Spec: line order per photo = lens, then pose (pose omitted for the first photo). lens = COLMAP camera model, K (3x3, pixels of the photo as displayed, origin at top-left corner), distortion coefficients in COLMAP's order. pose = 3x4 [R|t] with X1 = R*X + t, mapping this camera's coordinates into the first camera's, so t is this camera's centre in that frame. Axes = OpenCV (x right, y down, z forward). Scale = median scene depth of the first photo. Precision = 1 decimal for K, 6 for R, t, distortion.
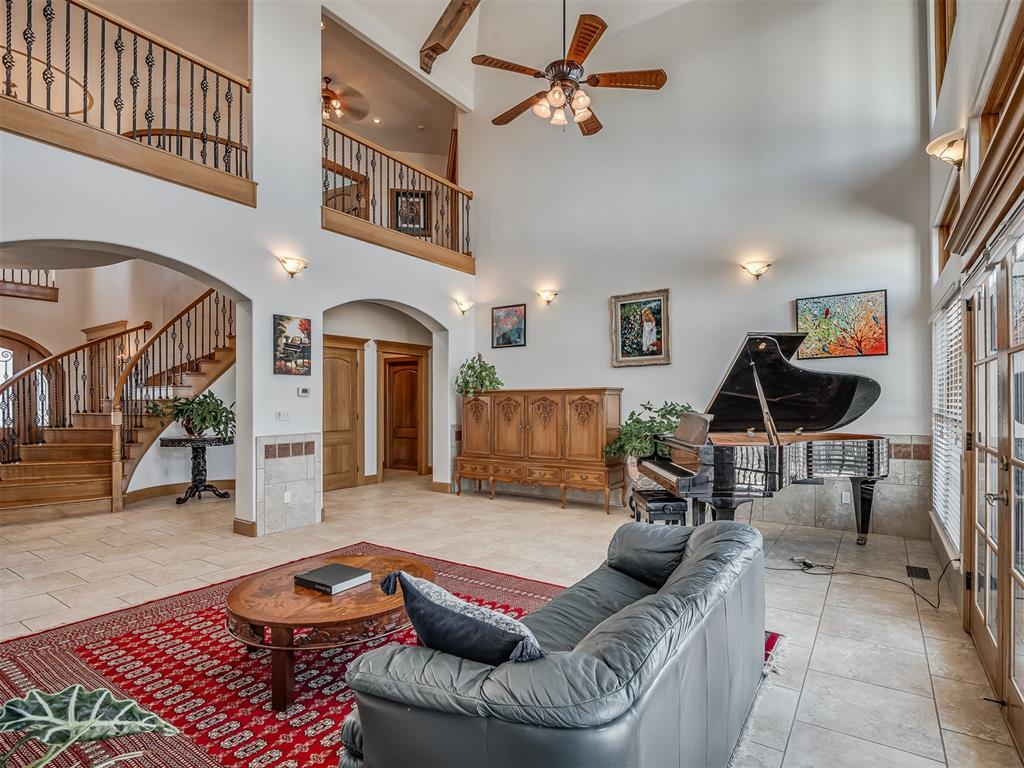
lens RADIAL K [[534.7, 0, 501.3], [0, 534.7, 401.7], [0, 0, 1]] dist [-0.000692, 0.000632]
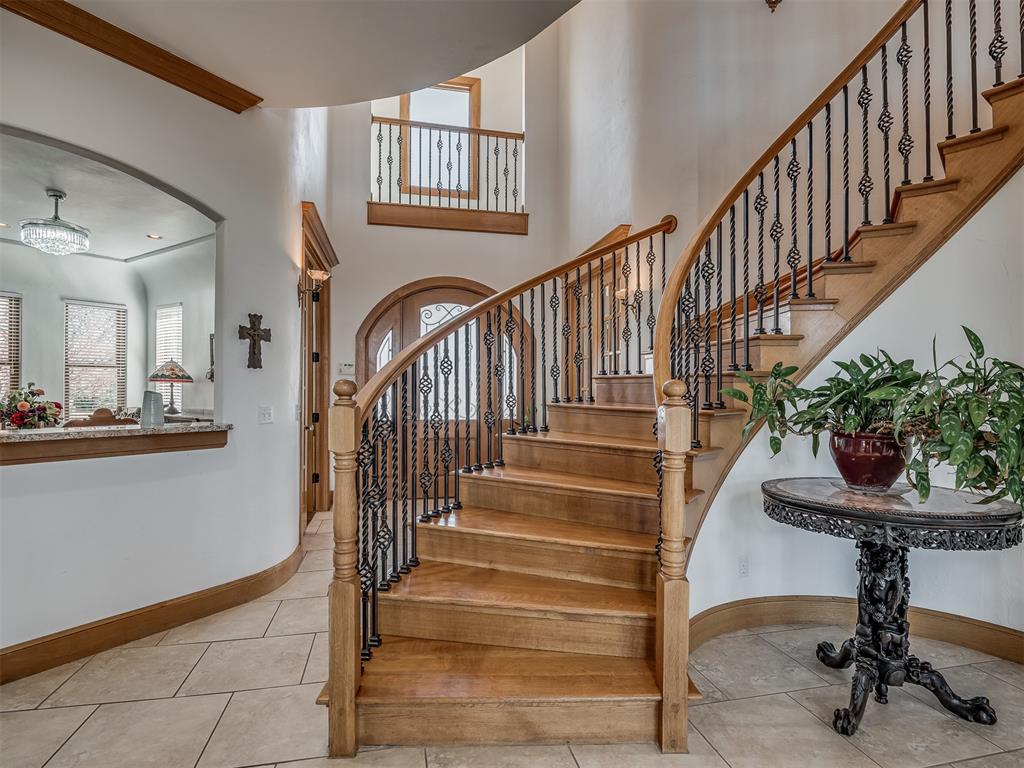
lens RADIAL K [[534.7, 0, 511.5], [0, 534.7, 390.9], [0, 0, 1]] dist [-0.000692, 0.000632]
pose [[0.746157, 0.004272, -0.665756, -0.623836], [-0.003147, 0.999991, 0.002888, 0.010617], [0.665762, -0.000060, 0.746164, 0.762541]]
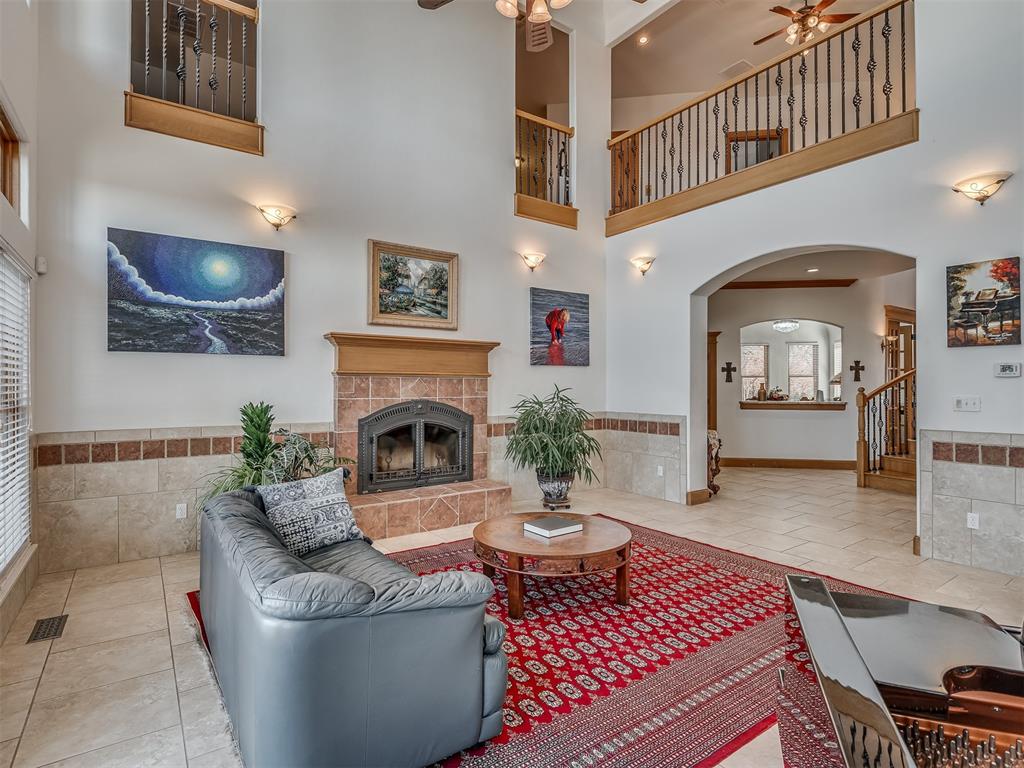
lens RADIAL K [[534.7, 0, 501.3], [0, 534.7, 381.5], [0, 0, 1]] dist [-0.000692, 0.000632]
pose [[-0.327381, -0.006618, -0.944869, 0.417376], [0.001258, 0.999972, -0.007440, -0.000123], [0.944892, -0.003625, -0.327363, 0.576112]]
